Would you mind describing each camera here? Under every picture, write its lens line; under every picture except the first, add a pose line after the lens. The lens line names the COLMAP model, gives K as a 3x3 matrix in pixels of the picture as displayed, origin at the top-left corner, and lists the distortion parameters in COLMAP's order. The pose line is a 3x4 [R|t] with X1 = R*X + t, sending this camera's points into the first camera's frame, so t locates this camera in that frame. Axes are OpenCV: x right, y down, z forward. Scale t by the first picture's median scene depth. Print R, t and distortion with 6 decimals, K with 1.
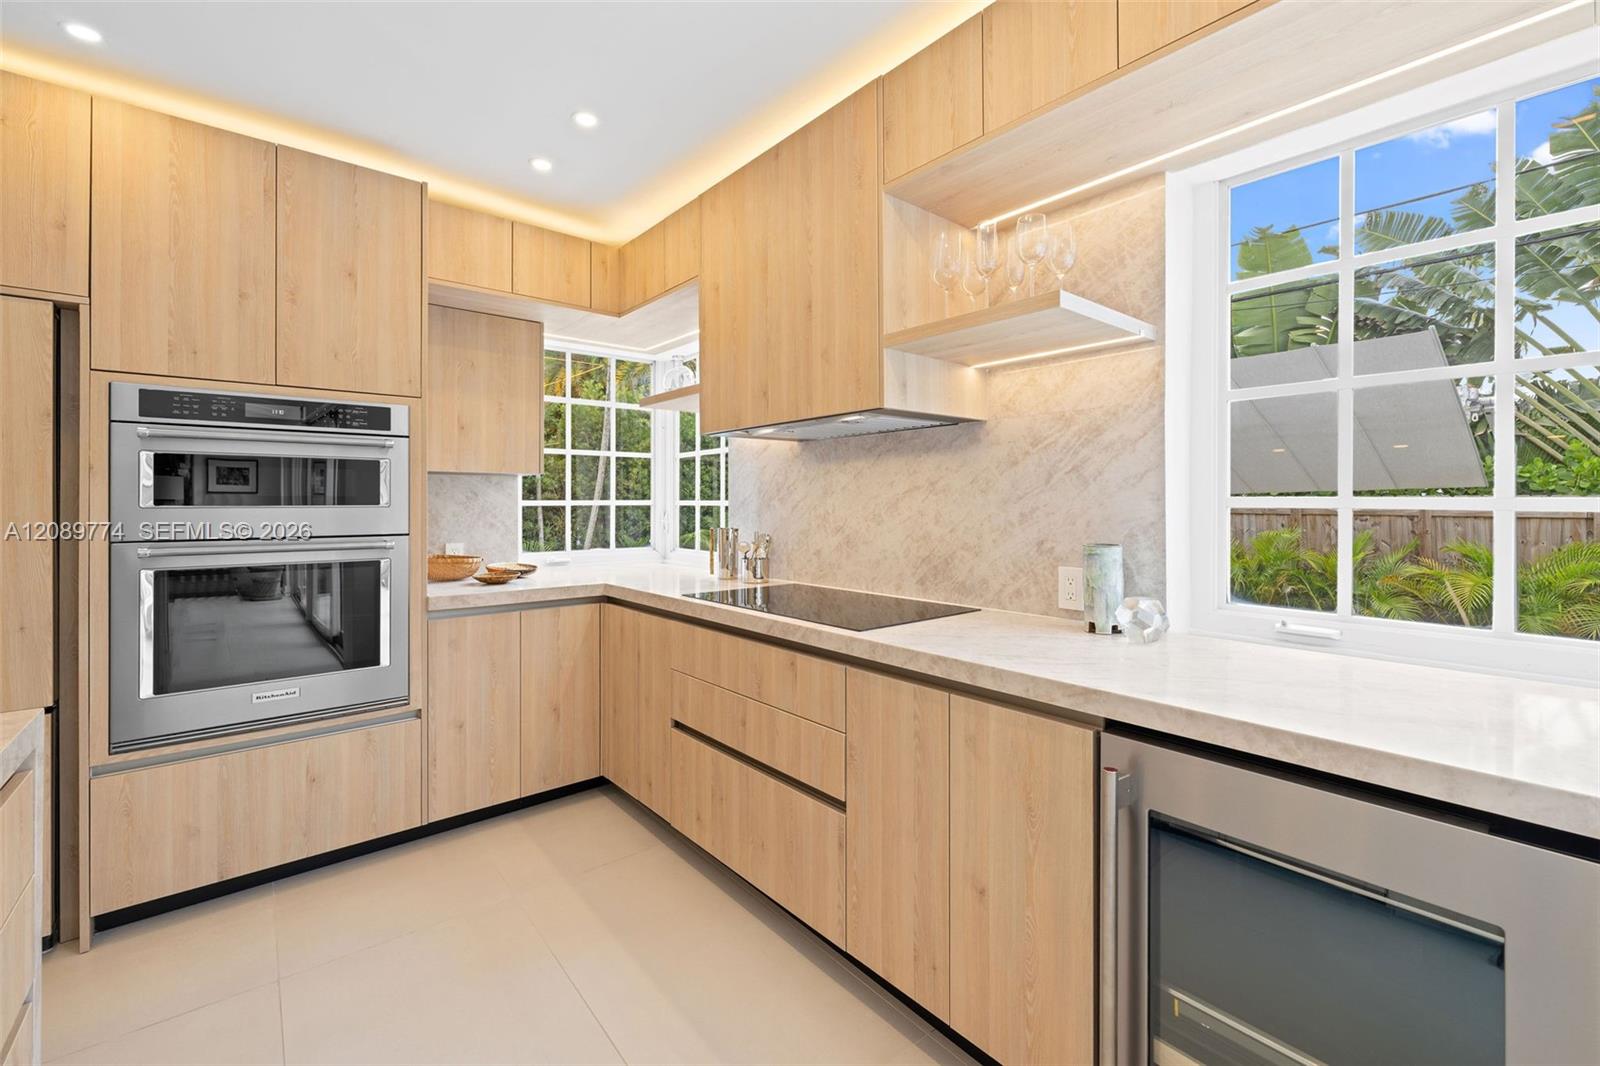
lens RADIAL K [[674.6, 0, 799.6], [0, 674.6, 500.7], [0, 0, 1]] dist [-0.003432, 0.001352]
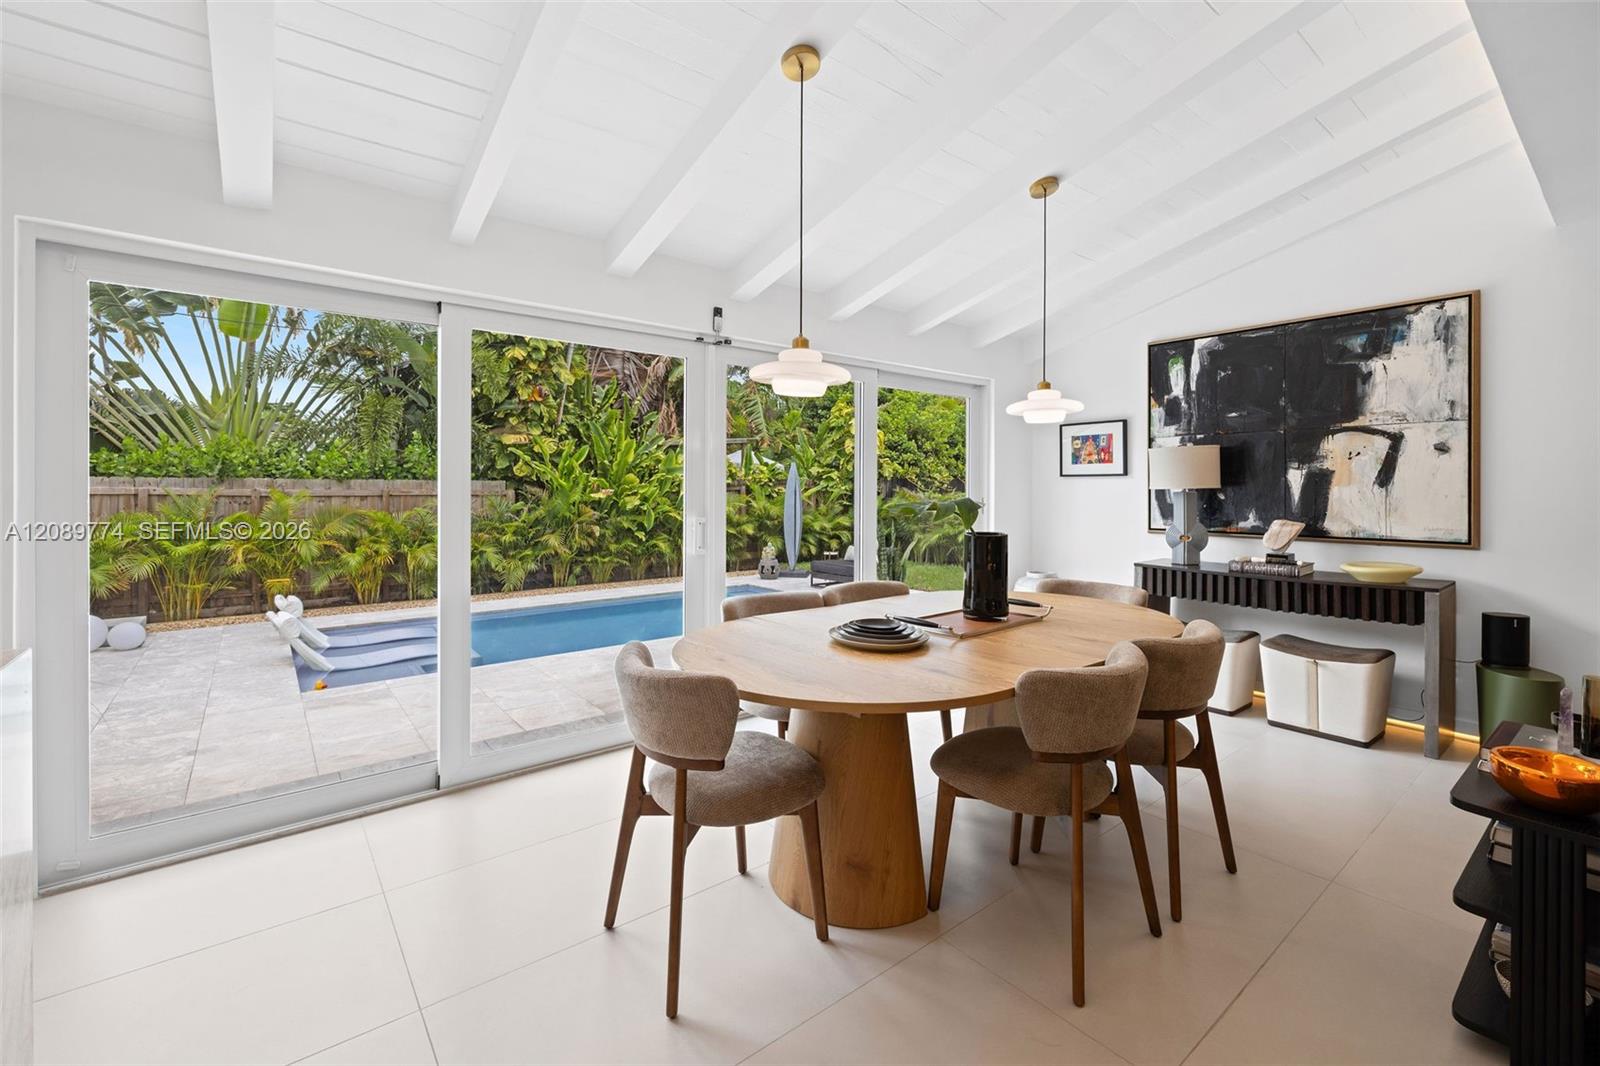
lens RADIAL K [[674.6, 0, 791.9], [0, 674.6, 493.5], [0, 0, 1]] dist [-0.003432, 0.001352]
pose [[0.012454, -0.009959, 0.999873, -0.522066], [-0.008526, 0.999913, 0.010065, -0.002109], [-0.999886, -0.008650, 0.012368, -1.026871]]
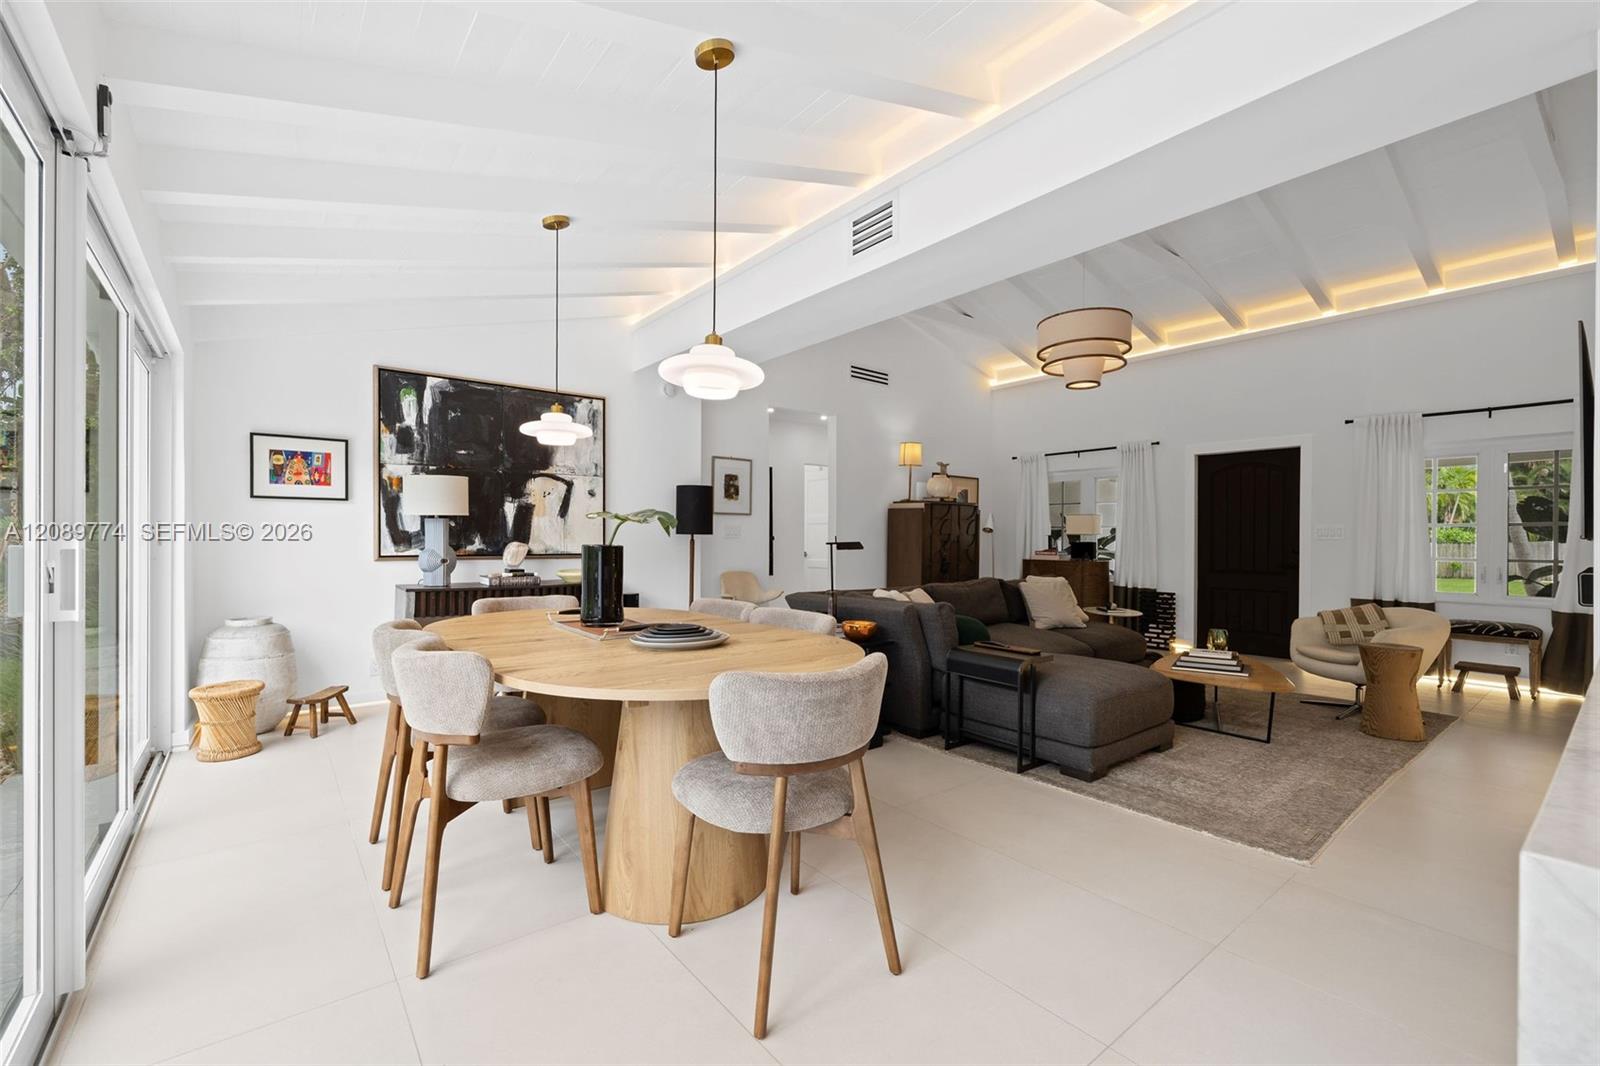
lens RADIAL K [[674.6, 0, 790.0], [0, 674.6, 541.8], [0, 0, 1]] dist [-0.003432, 0.001352]
pose [[-0.999842, -0.005840, 0.016787, 0.287118], [-0.005882, 0.999980, -0.002462, 0.070640], [-0.016773, -0.002561, -0.999856, -0.115015]]
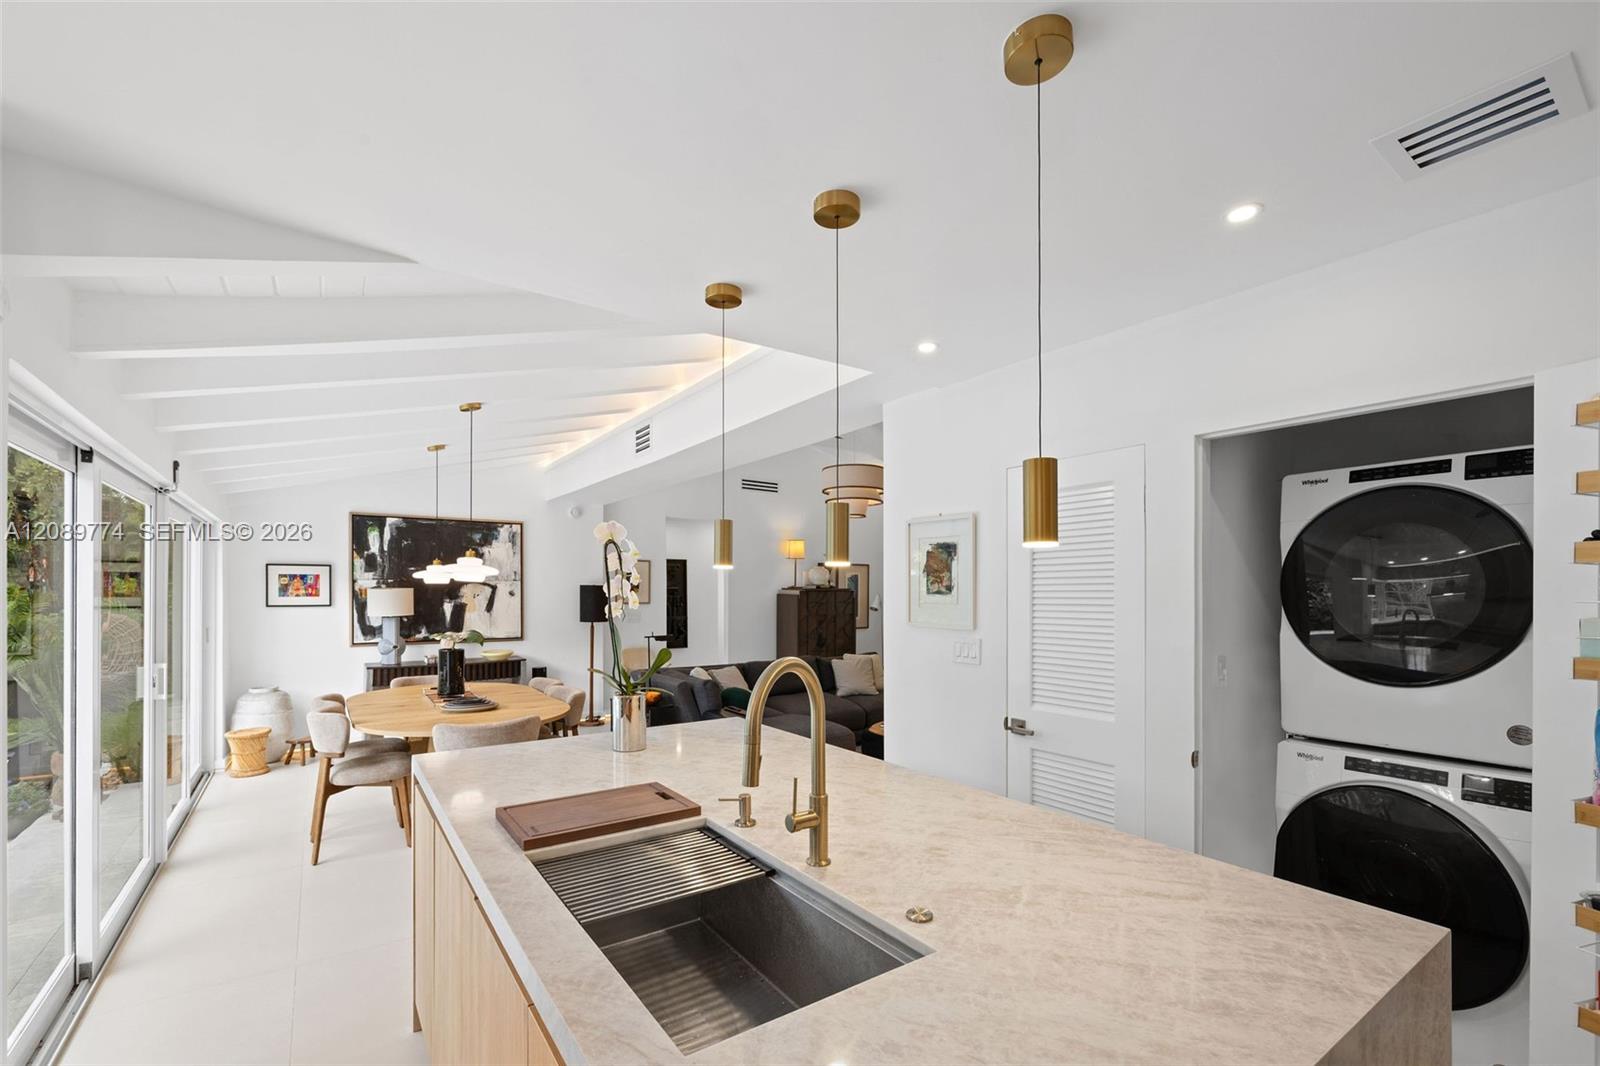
lens RADIAL K [[690.0, 0, 791.9], [0, 690.0, 590.1], [0, 0, 1]] dist [-0.000461, -0.000678]
pose [[-0.996749, -0.002178, 0.080542, -0.584627], [-0.002934, 0.999953, -0.009274, -0.092417], [-0.080518, -0.009480, -0.996708, 0.717494]]
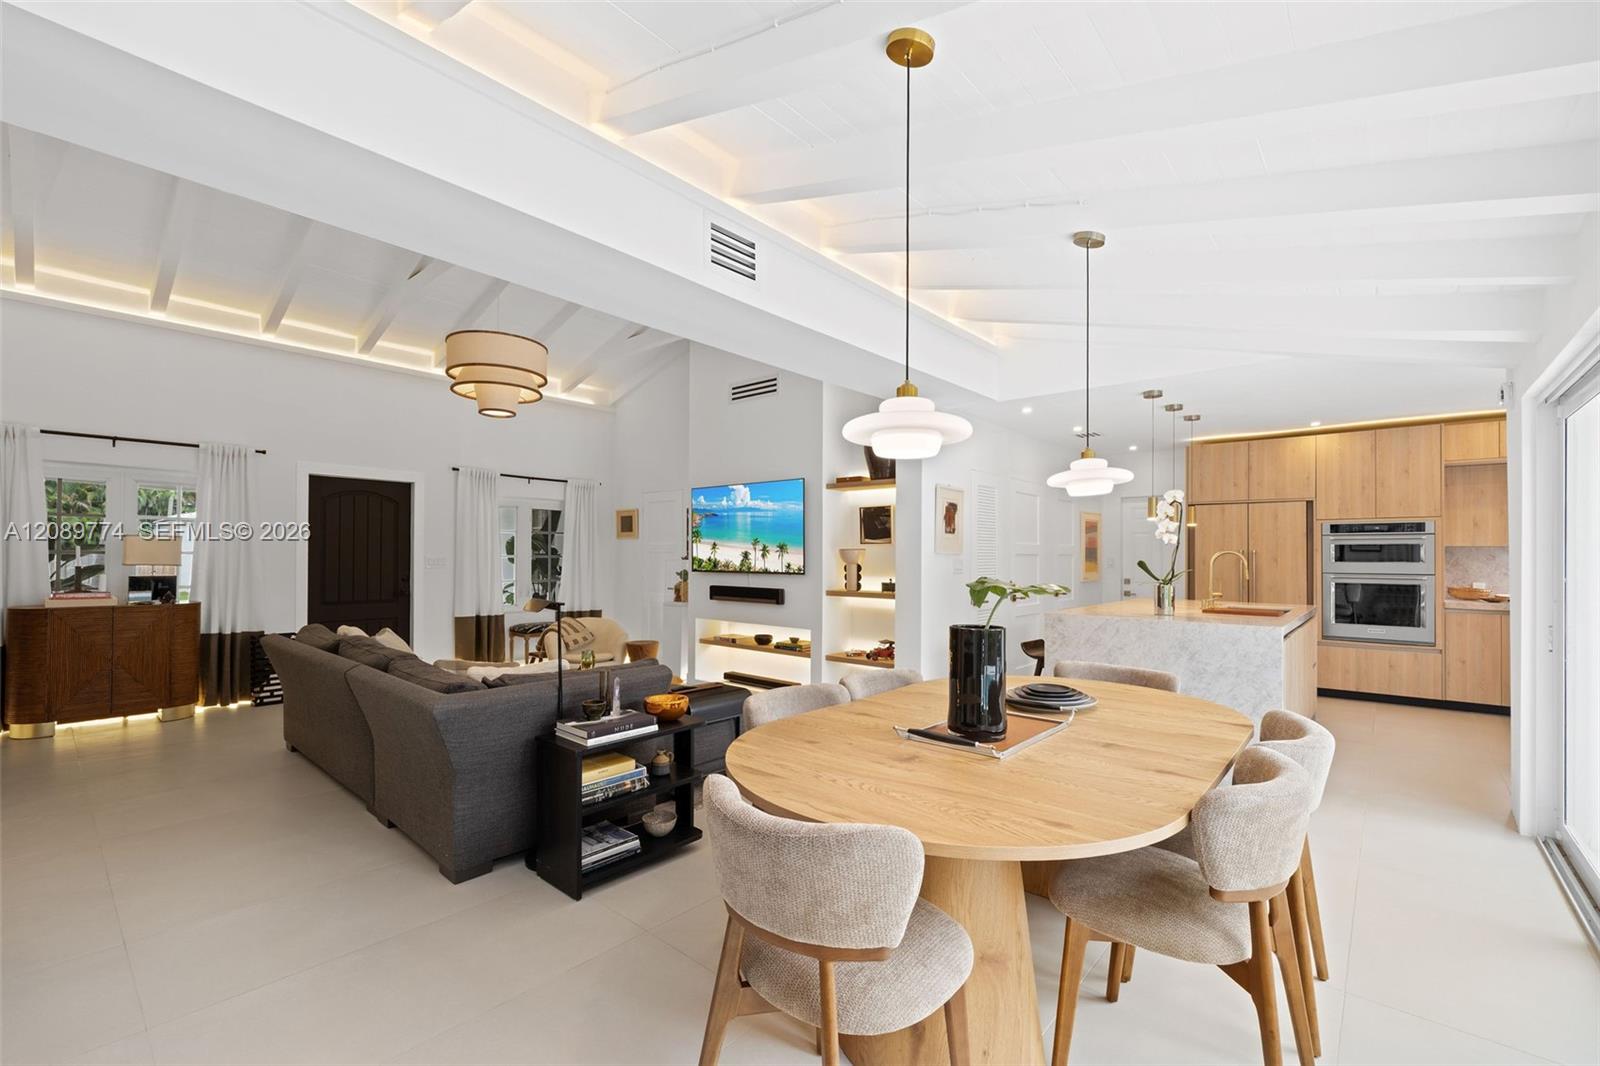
lens RADIAL K [[674.6, 0, 793.2], [0, 674.6, 547.7], [0, 0, 1]] dist [-0.003432, 0.001352]
pose [[0.159154, -0.009278, -0.987210, 1.512227], [-0.000594, 0.999955, -0.009494, -0.023177], [0.987254, 0.002097, 0.159141, -1.734215]]
